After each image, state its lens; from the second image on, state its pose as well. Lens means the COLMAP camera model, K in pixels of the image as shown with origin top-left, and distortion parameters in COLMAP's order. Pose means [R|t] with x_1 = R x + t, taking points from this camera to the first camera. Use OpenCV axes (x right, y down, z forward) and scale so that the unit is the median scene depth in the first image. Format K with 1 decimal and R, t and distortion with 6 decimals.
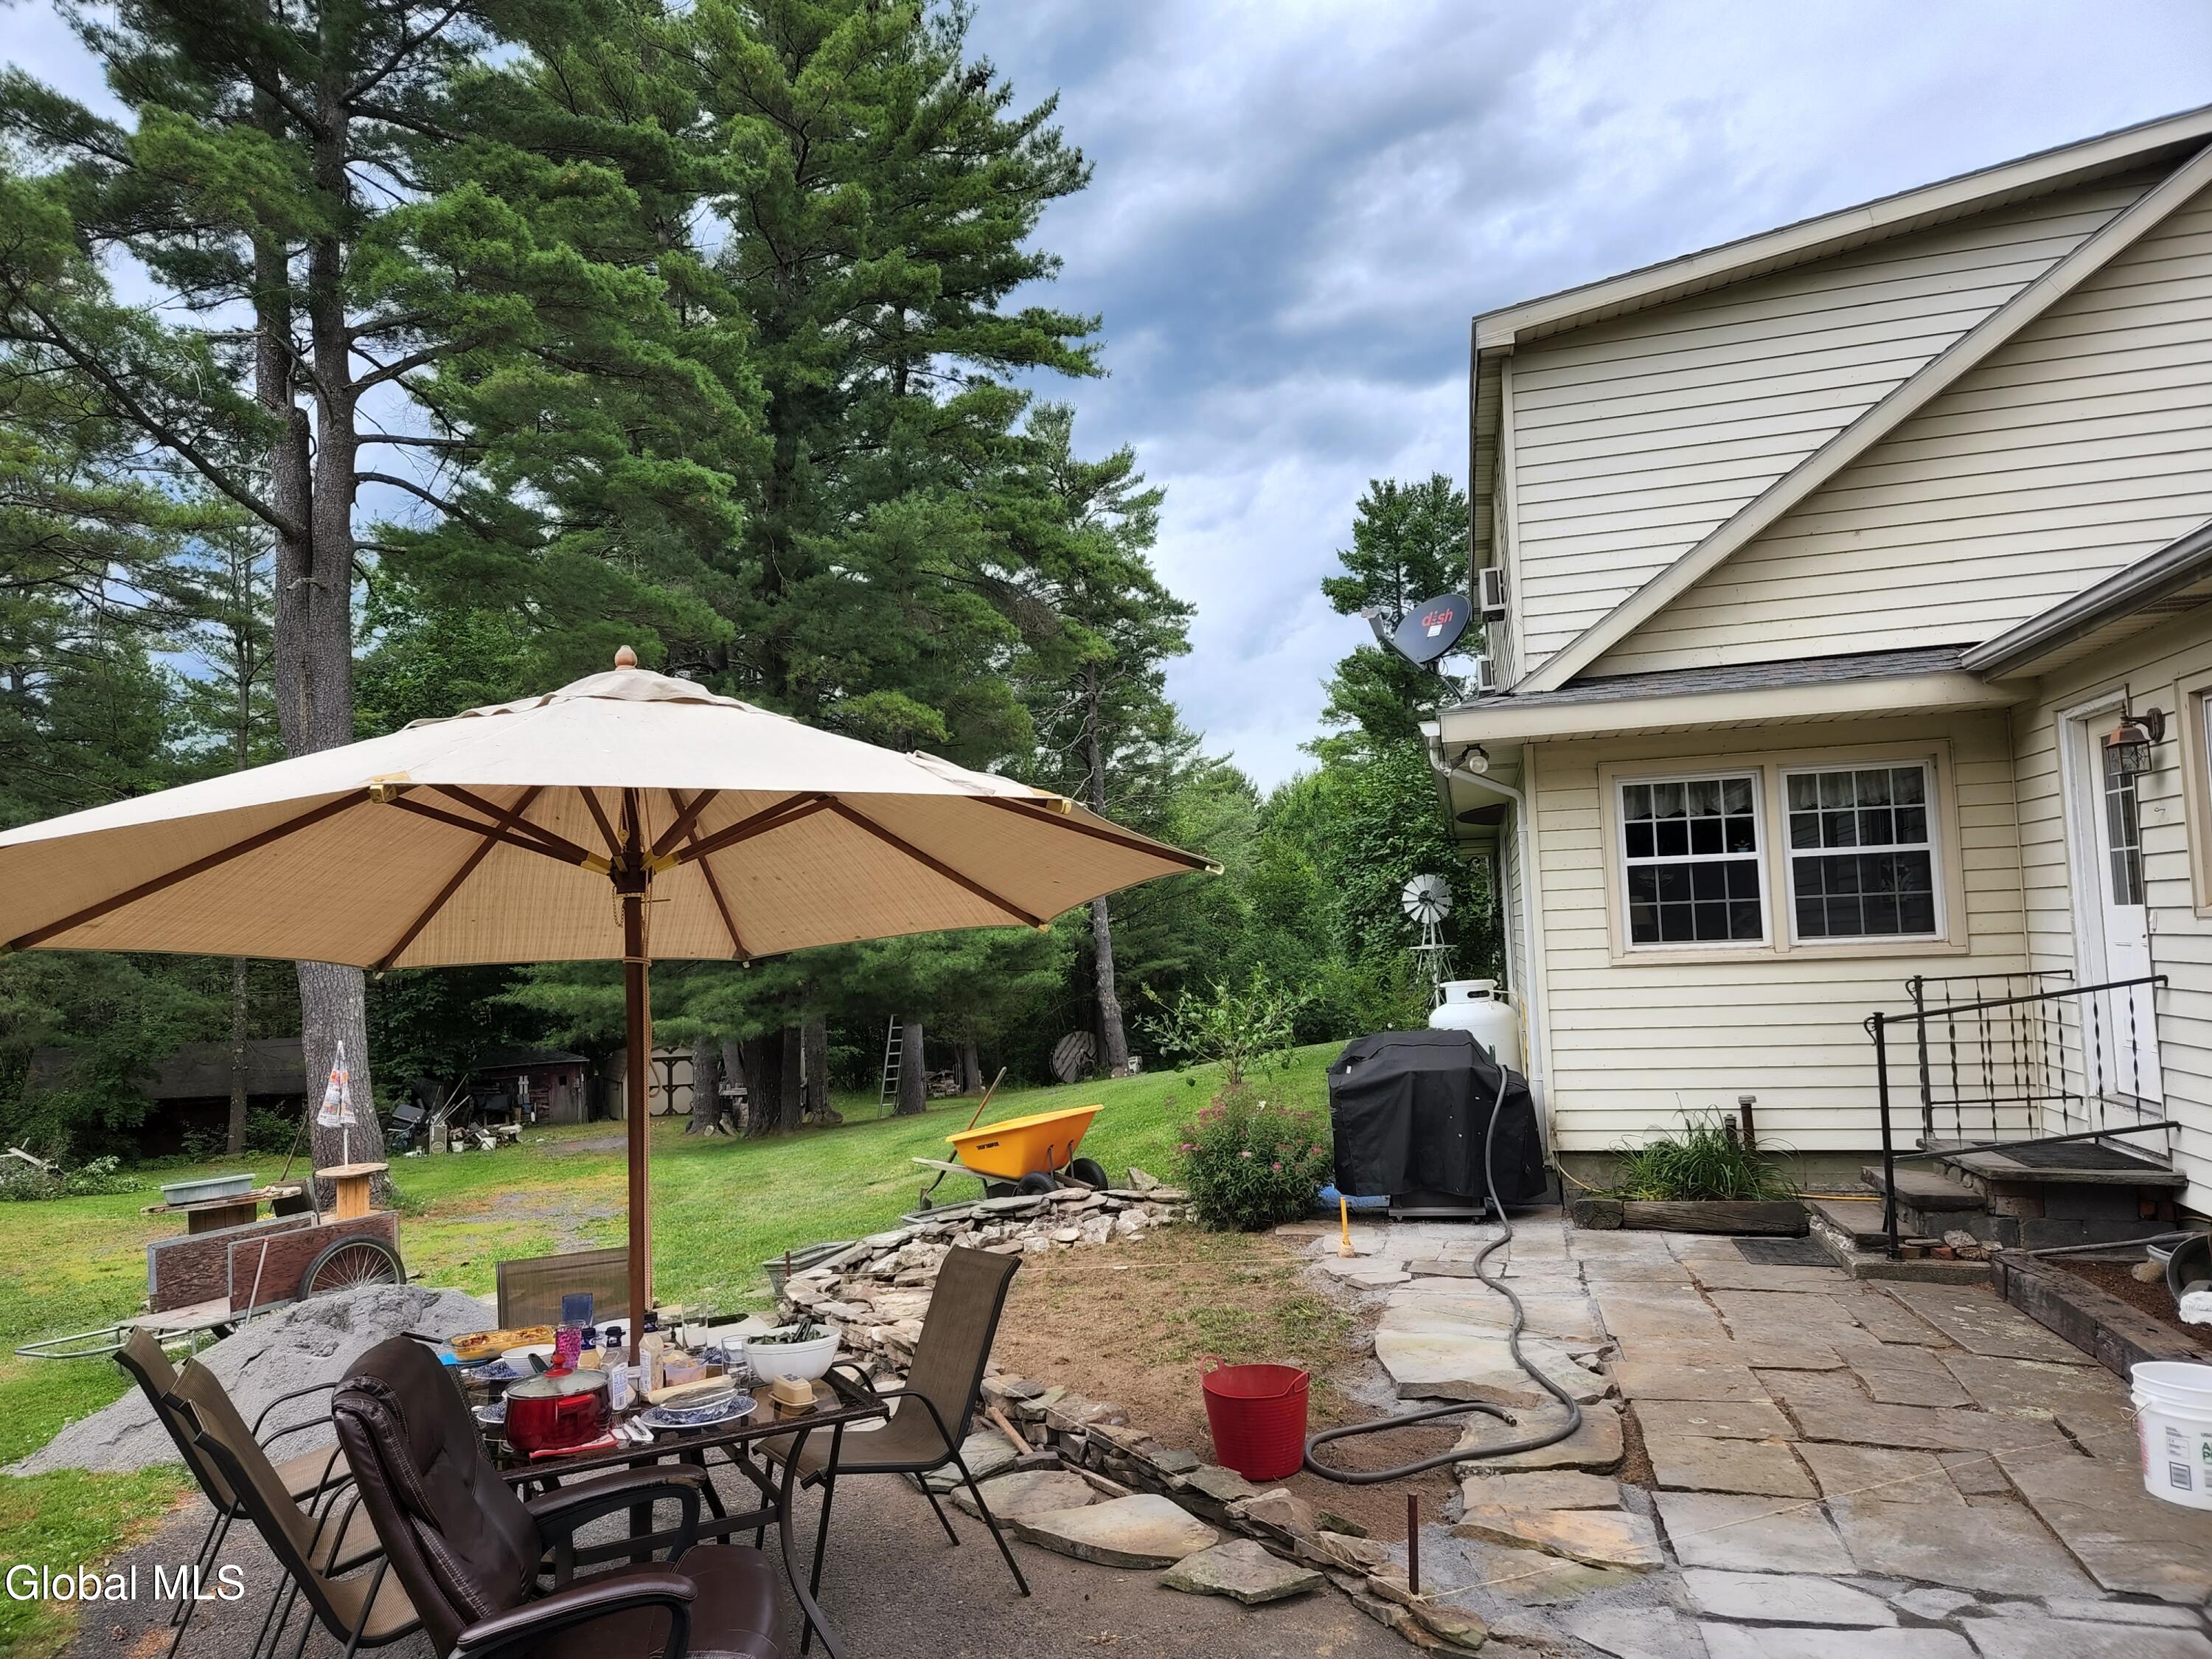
lens RADIAL K [[1482.8, 0, 1106.0], [0, 1482.8, 829.5], [0, 0, 1]] dist [-0.003694, -0.003248]
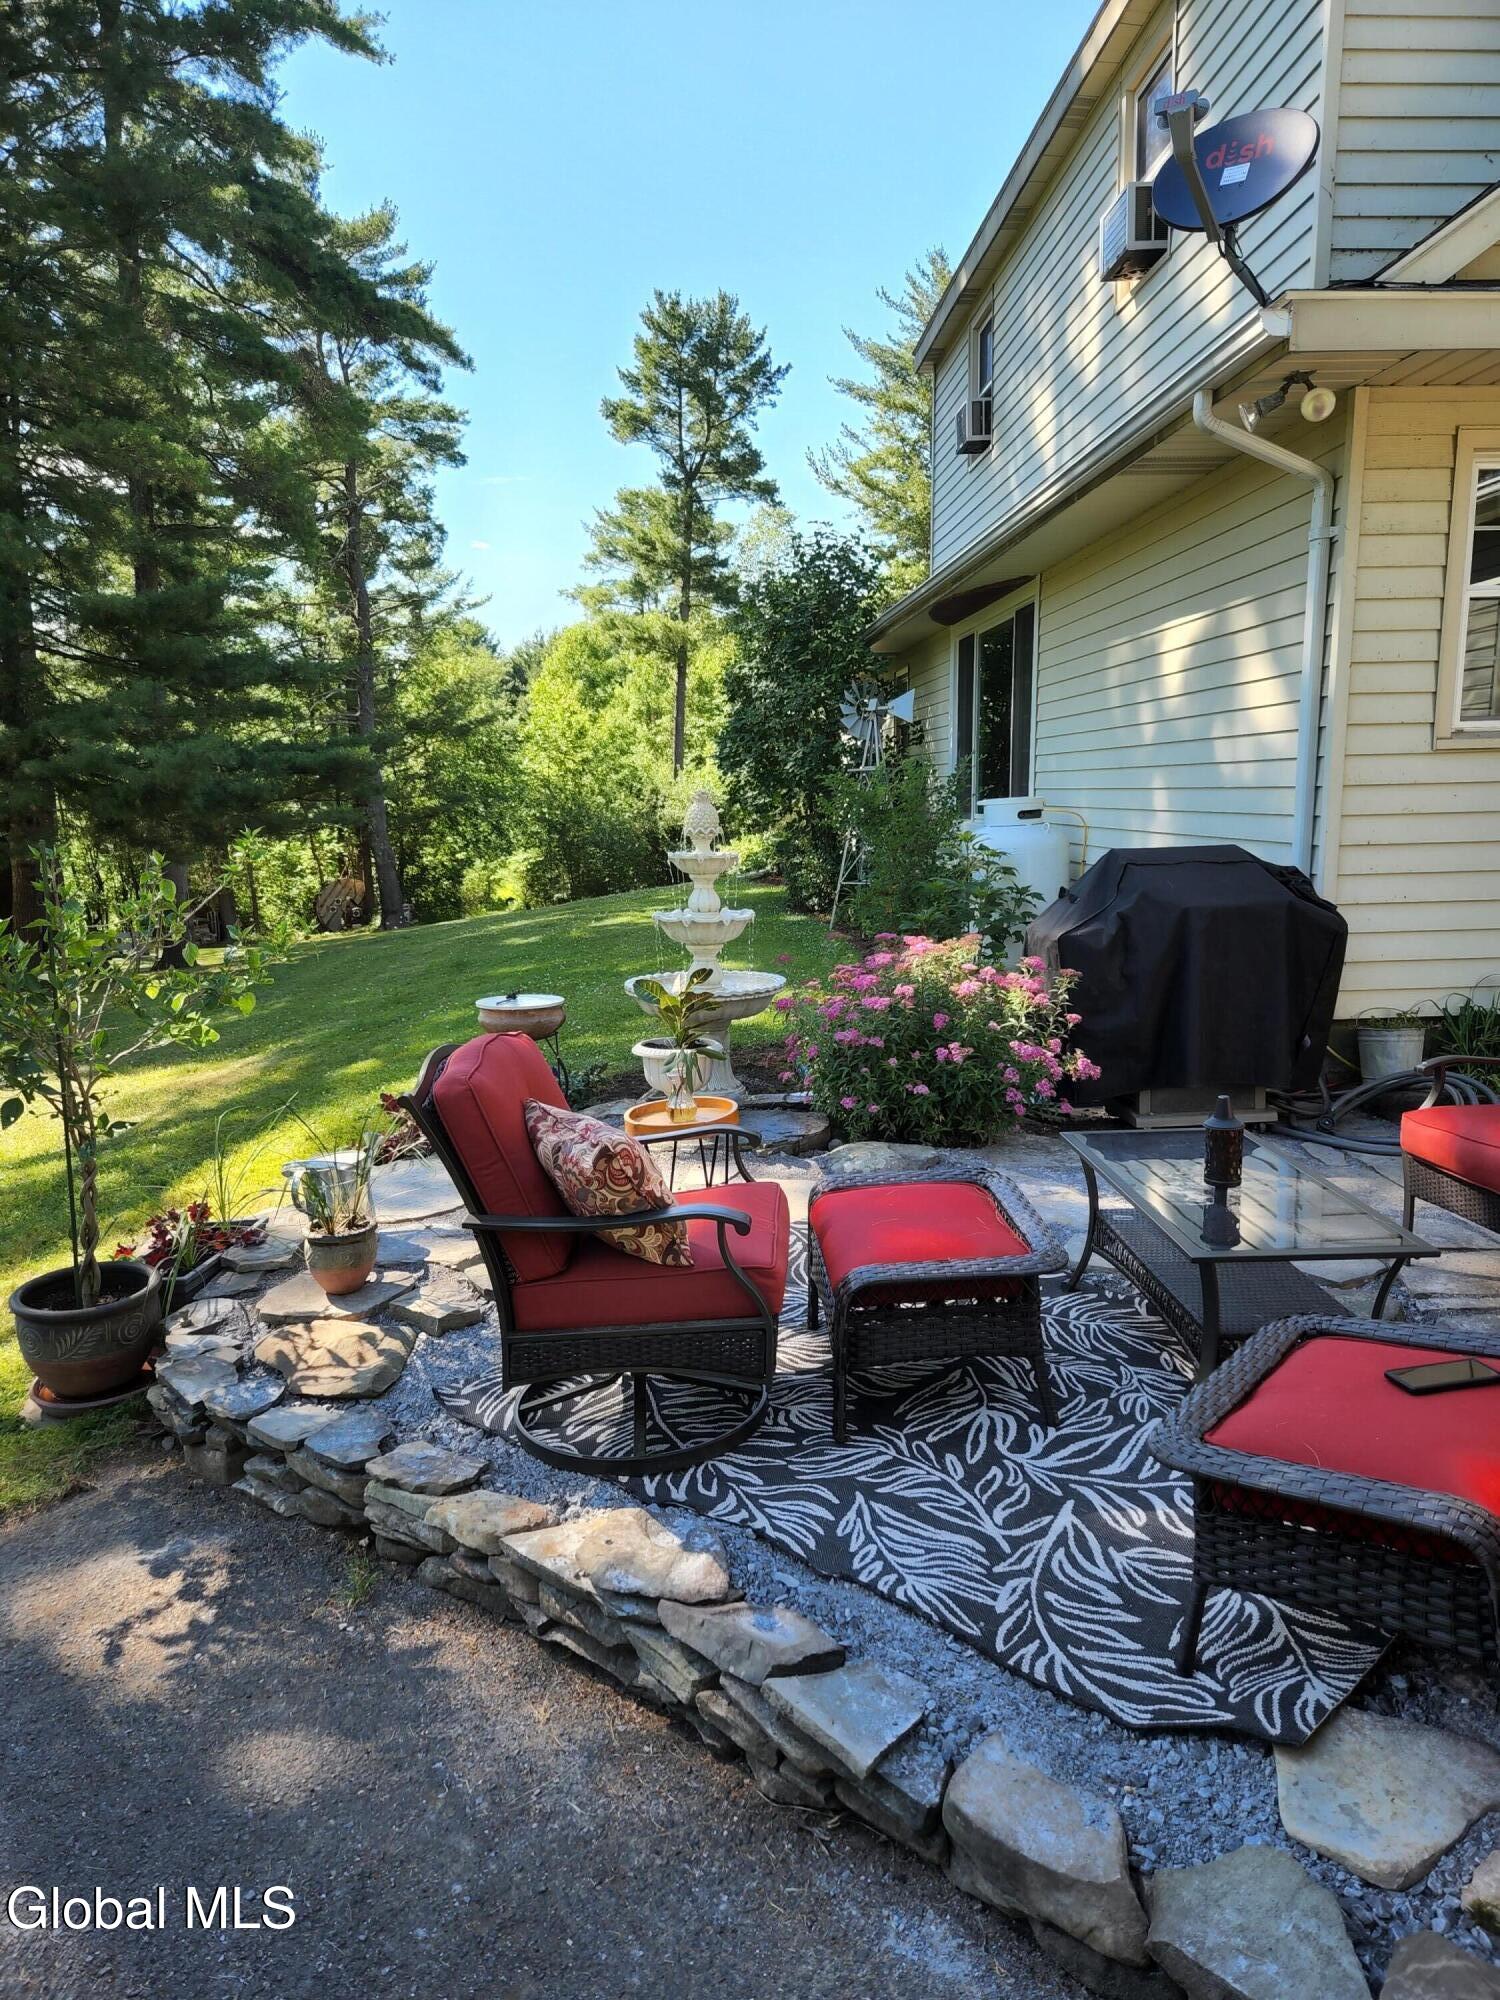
lens RADIAL K [[1340.7, 0, 750.0], [0, 1340.7, 1000.0], [0, 0, 1]] dist [-0.003694, -0.003248]
pose [[0.952795, -0.028529, 0.302269, -0.031910], [-0.037635, 0.976799, 0.210824, 0.019620], [-0.301271, -0.212248, 0.929616, 0.114223]]
